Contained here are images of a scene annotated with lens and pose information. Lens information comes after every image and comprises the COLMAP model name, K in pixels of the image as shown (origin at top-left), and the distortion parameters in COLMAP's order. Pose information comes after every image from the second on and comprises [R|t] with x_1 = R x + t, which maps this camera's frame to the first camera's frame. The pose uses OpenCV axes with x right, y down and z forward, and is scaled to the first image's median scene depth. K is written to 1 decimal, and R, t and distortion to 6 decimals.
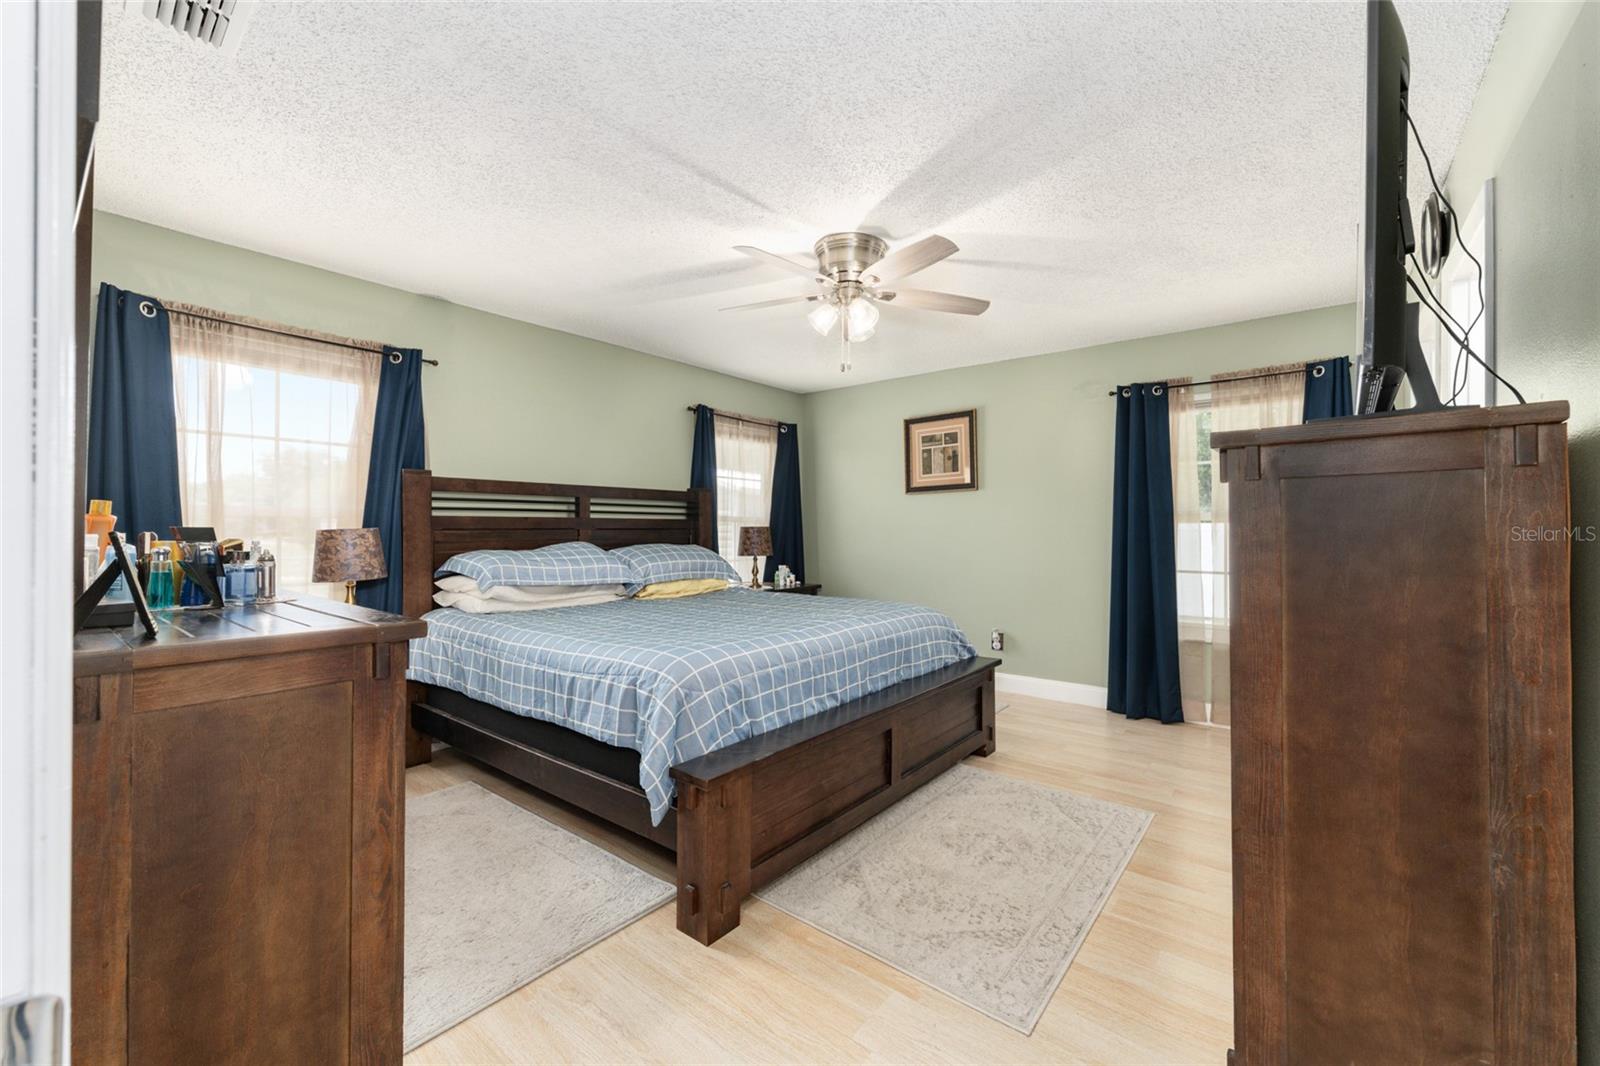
lens RADIAL K [[639.8, 0, 801.8], [0, 639.8, 527.0], [0, 0, 1]] dist [-0.003474, 0.001862]
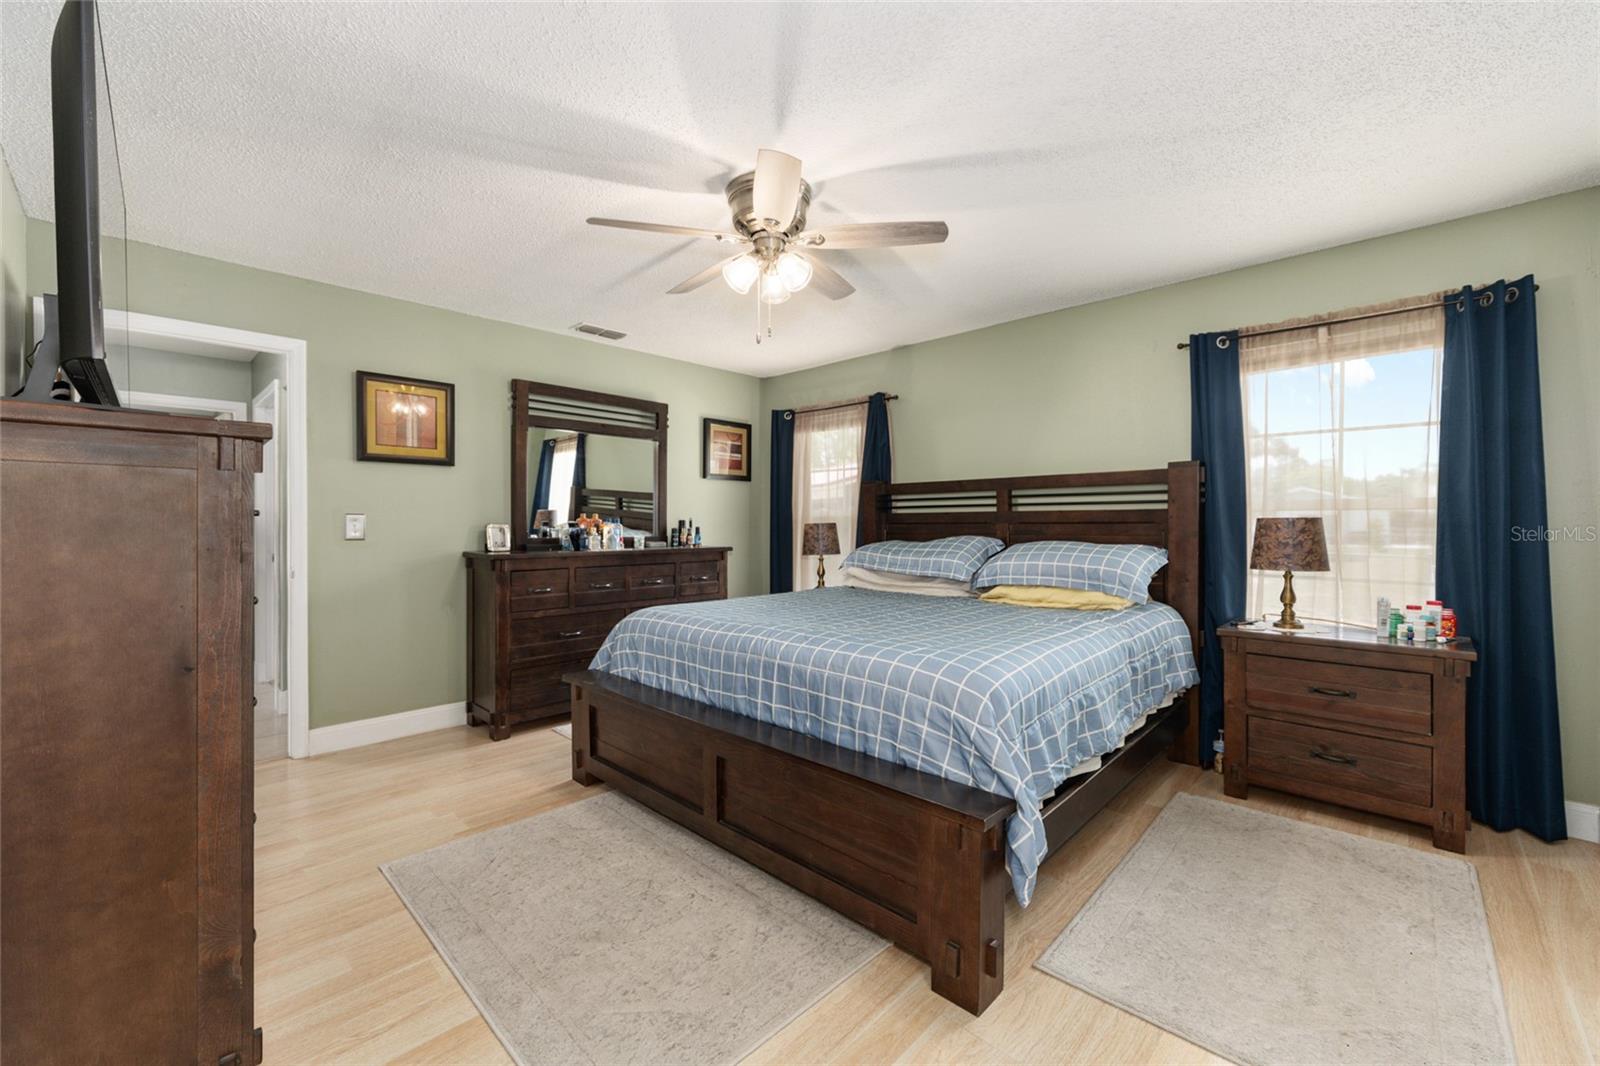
lens RADIAL K [[639.8, 0, 801.4], [0, 639.8, 526.3], [0, 0, 1]] dist [-0.003474, 0.001862]
pose [[-0.085316, 0.003437, -0.996348, 0.755409], [0.004171, 0.999987, 0.003093, 0.004411], [0.996345, -0.003892, -0.085329, 0.913436]]
